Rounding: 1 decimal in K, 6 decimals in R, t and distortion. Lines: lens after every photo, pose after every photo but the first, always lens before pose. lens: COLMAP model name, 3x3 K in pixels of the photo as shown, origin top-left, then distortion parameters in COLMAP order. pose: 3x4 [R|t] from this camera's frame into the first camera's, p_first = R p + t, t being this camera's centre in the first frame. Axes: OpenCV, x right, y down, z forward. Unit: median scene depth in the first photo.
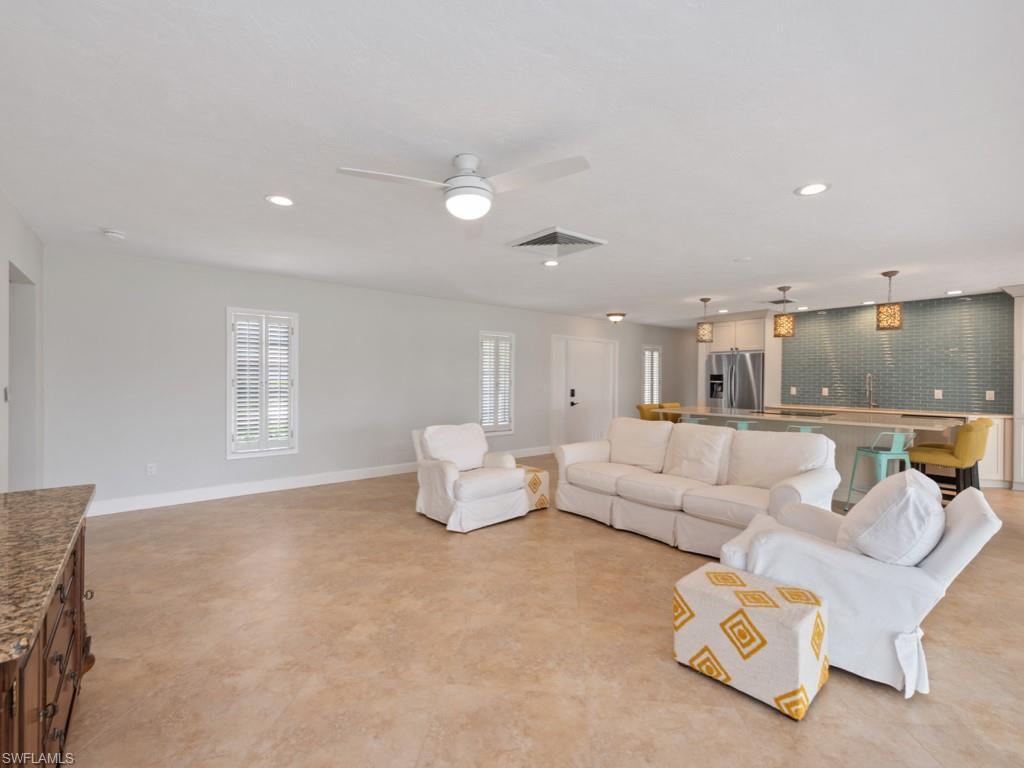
lens RADIAL K [[462.1, 0, 509.4], [0, 462.1, 381.3], [0, 0, 1]] dist [0.028704, -0.000736]
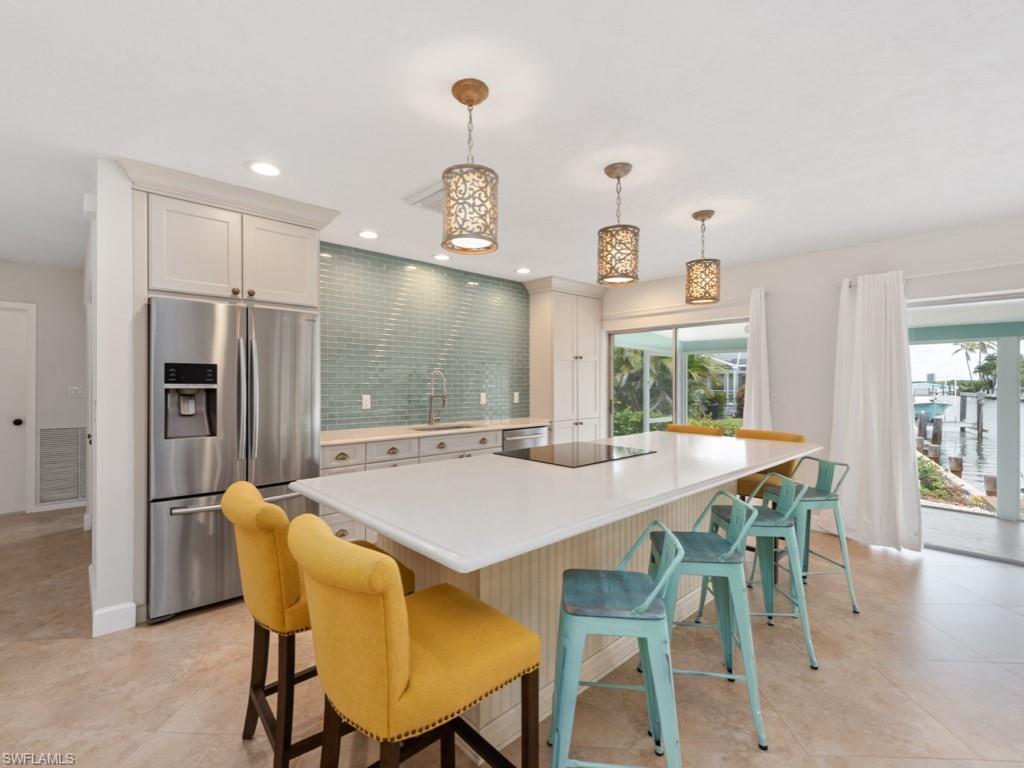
lens RADIAL K [[470.0, 0, 510.4], [0, 470.0, 381.7], [0, 0, 1]] dist [0.003794, 0.001227]
pose [[-0.074920, -0.004899, 0.997178, 0.215633], [0.004373, 0.999977, 0.005242, -0.005940], [-0.997180, 0.004753, -0.074897, 1.542416]]
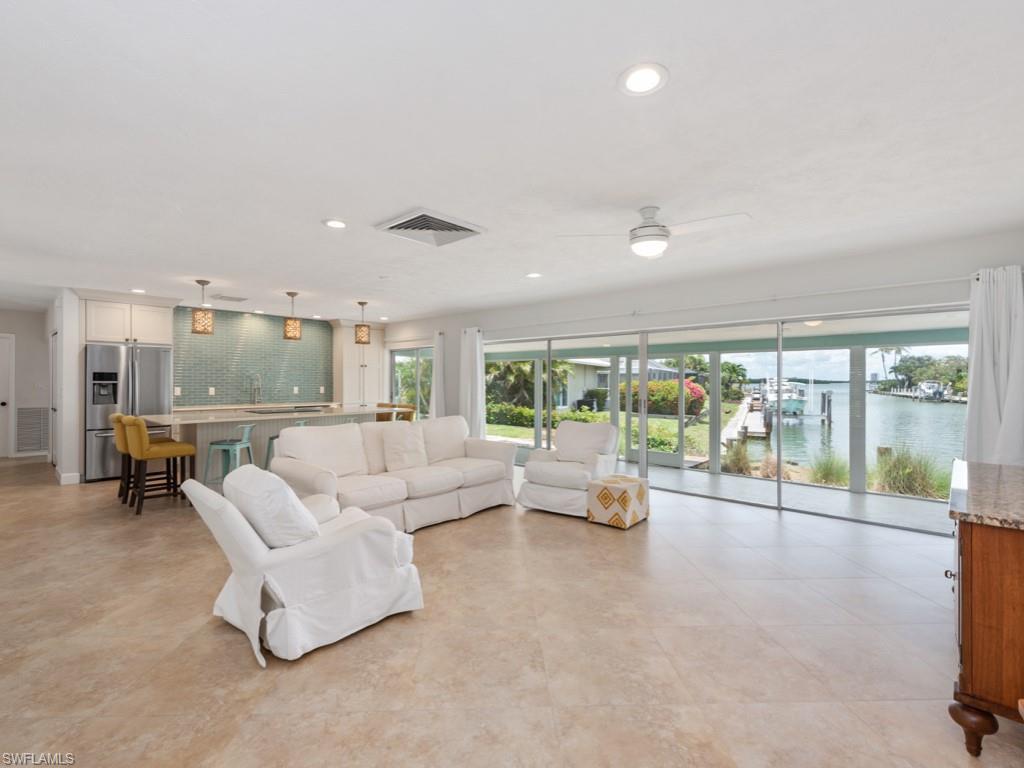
lens RADIAL K [[470.0, 0, 517.7], [0, 470.0, 381.6], [0, 0, 1]] dist [0.003794, 0.001227]
pose [[-0.159074, -0.006395, 0.987246, -0.754530], [0.003482, 0.999969, 0.007039, -0.005805], [-0.987260, 0.004557, -0.159047, 0.903524]]
